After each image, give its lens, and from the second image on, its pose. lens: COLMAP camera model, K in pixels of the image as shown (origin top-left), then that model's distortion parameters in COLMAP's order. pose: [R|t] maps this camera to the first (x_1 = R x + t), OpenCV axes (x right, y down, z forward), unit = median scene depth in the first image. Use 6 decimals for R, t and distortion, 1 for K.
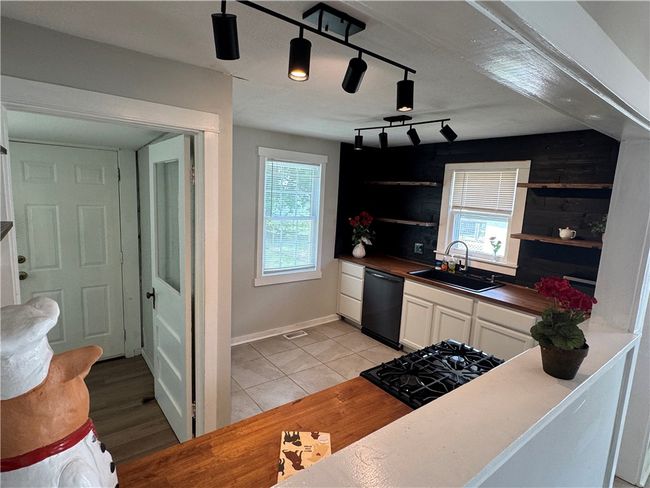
lens RADIAL K [[347.6, 0, 325.0], [0, 347.6, 244.0], [0, 0, 1]] dist [0.000305, 0.000014]
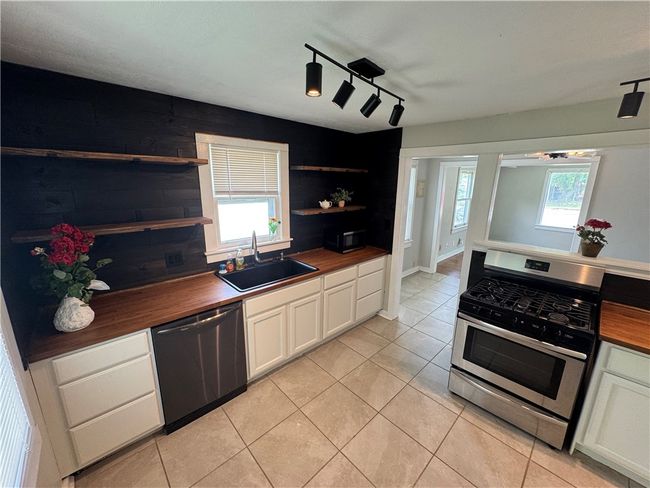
lens RADIAL K [[260.1, 0, 325.0], [0, 260.1, 244.0], [0, 0, 1]] dist [0.000968, 0.000092]
pose [[-0.091739, -0.295517, 0.950923, -0.275573], [0.117761, 0.945029, 0.305046, -0.161672], [-0.988795, 0.139966, -0.051896, 0.880204]]
